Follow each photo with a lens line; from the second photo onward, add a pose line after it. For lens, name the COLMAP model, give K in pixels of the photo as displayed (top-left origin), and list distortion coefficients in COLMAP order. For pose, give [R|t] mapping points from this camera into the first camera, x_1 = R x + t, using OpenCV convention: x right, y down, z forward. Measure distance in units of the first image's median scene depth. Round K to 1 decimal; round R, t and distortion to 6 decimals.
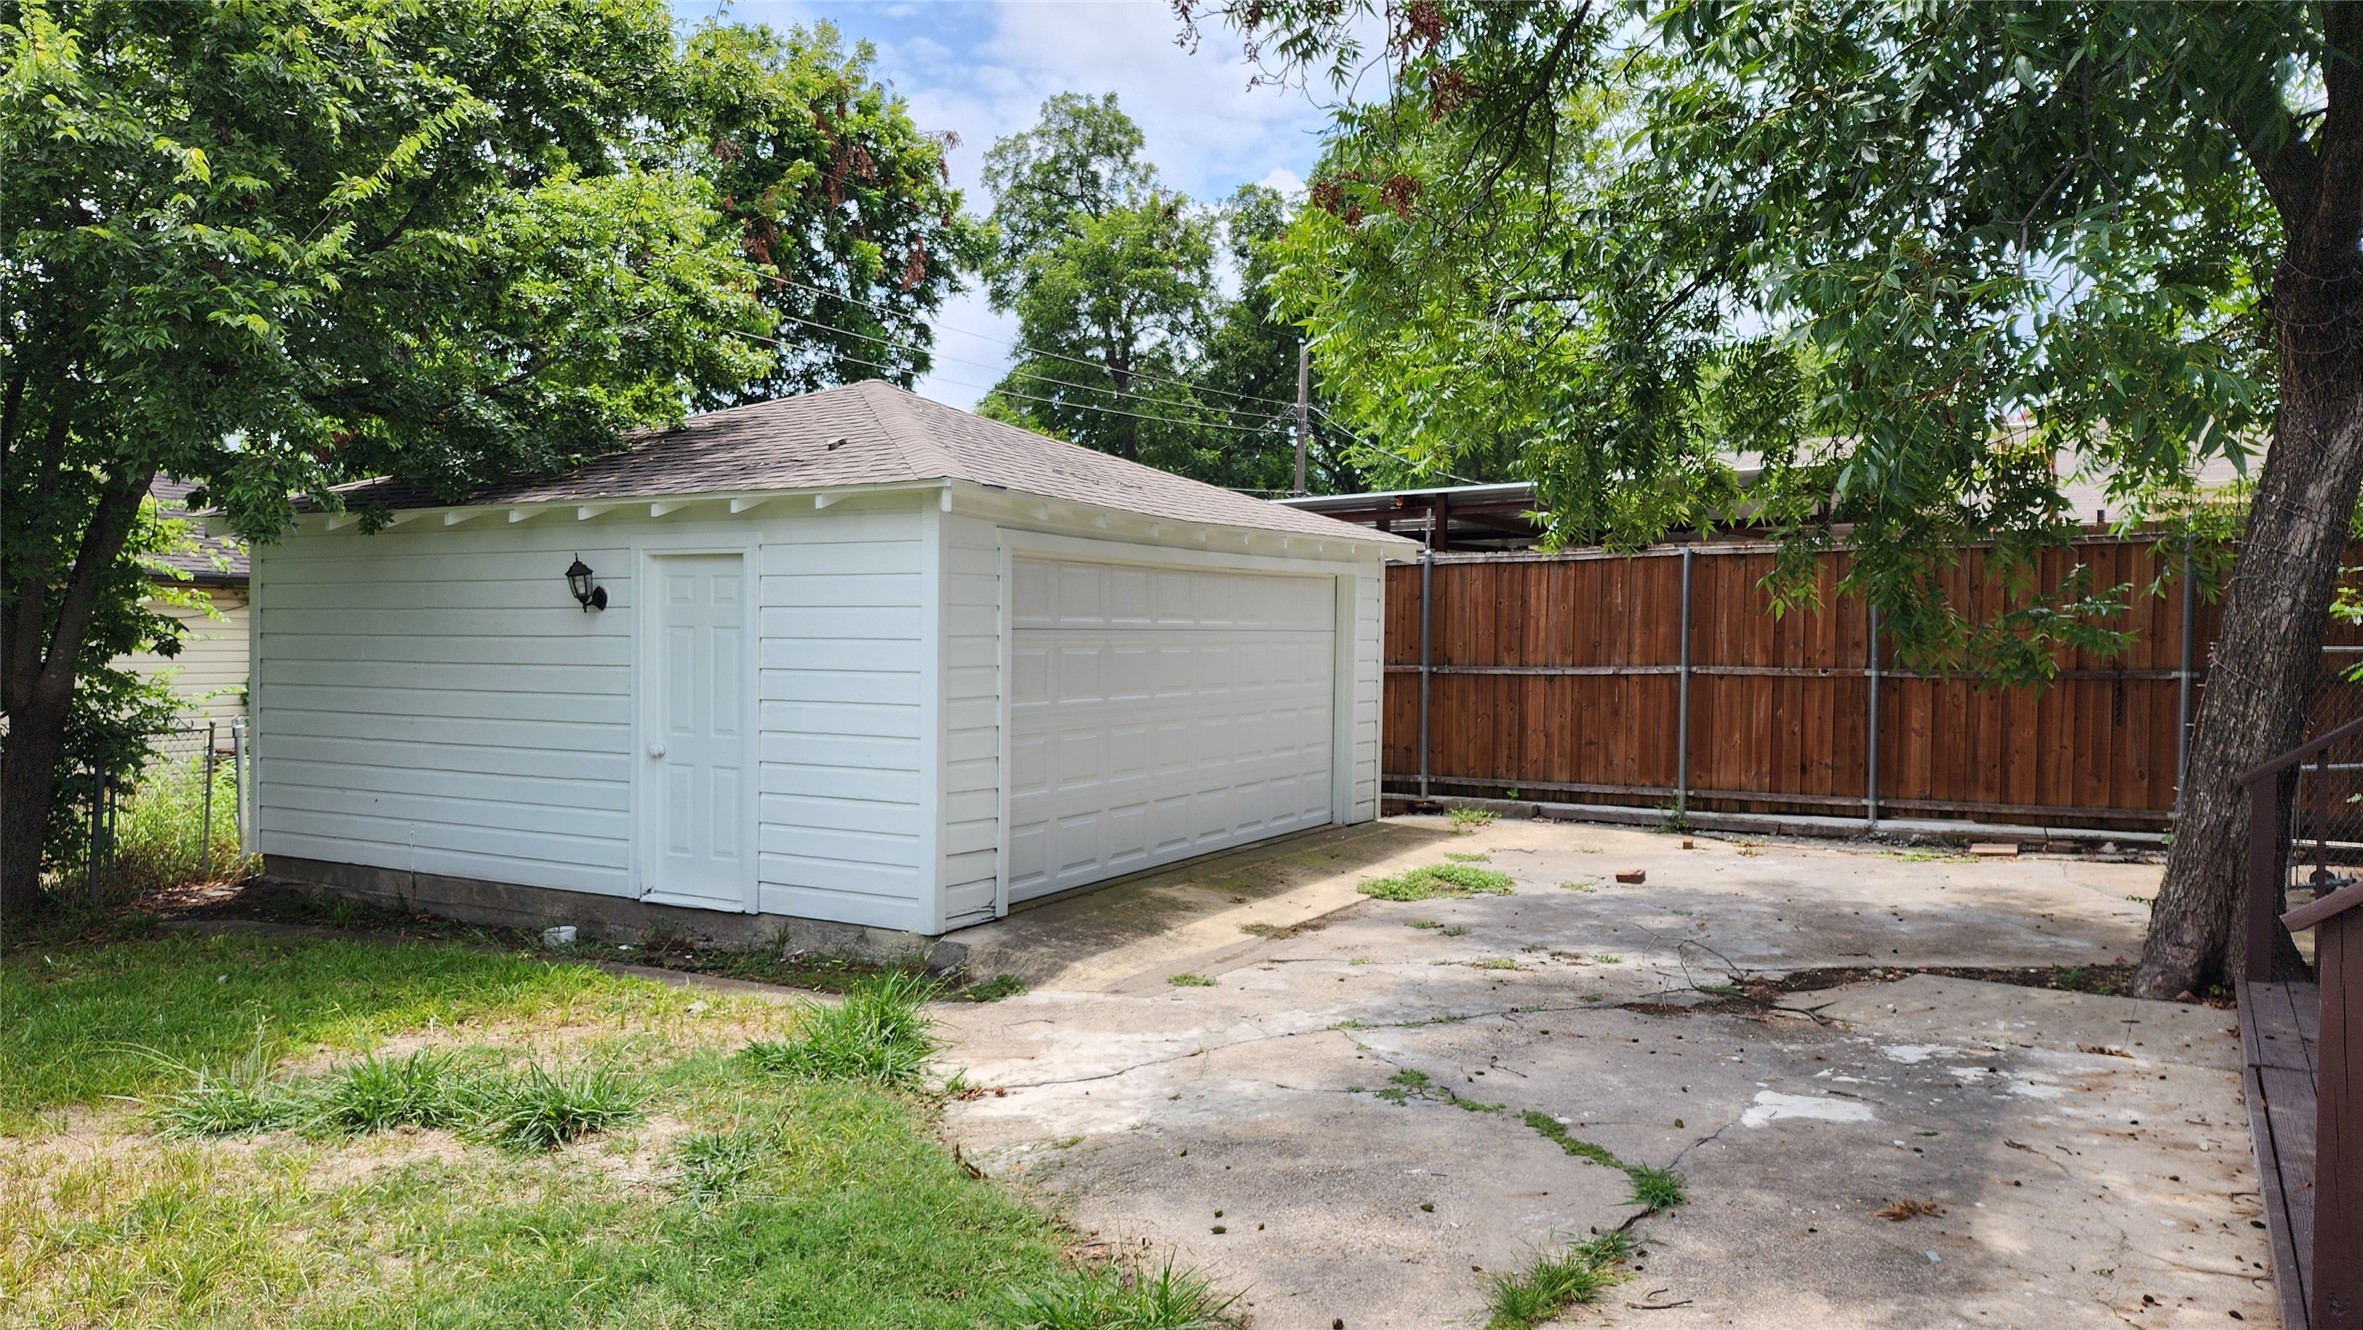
lens RADIAL K [[1585.5, 0, 1185.8], [0, 1585.5, 672.6], [0, 0, 1]] dist [0.098304, -0.092330]
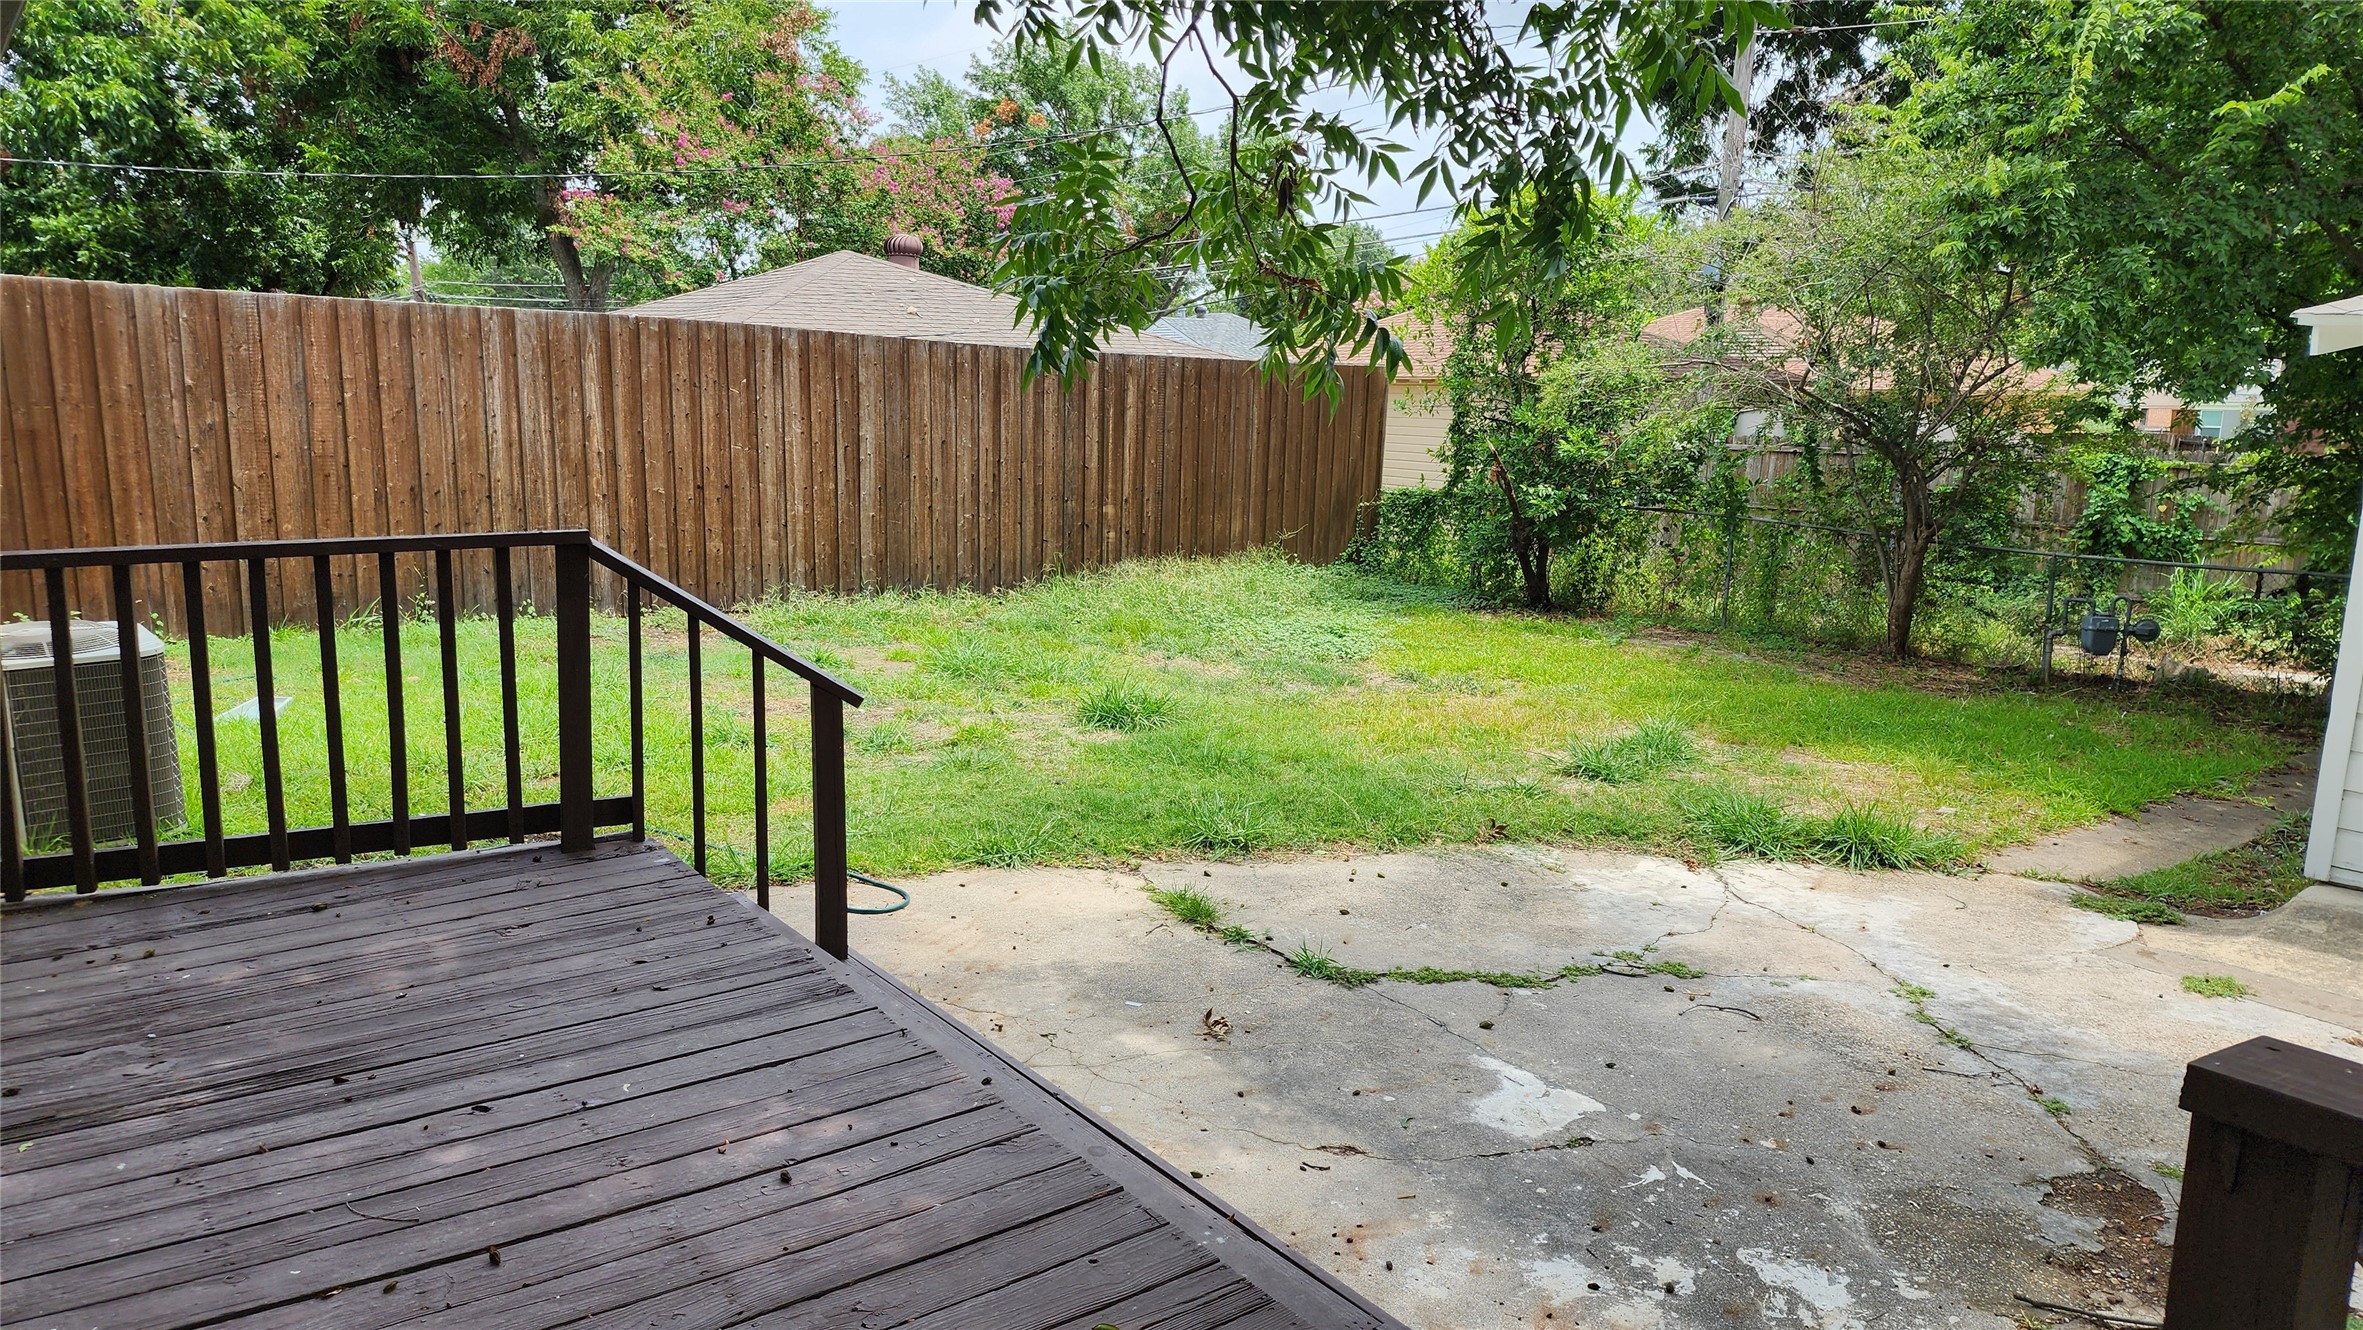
lens RADIAL K [[1585.5, 0, 1185.8], [0, 1585.5, 672.6], [0, 0, 1]] dist [0.098304, -0.092330]
pose [[-0.379880, 0.145443, -0.913530, 1.208301], [-0.043645, 0.983644, 0.174755, -0.088051], [0.924006, 0.106257, -0.367319, 1.147663]]
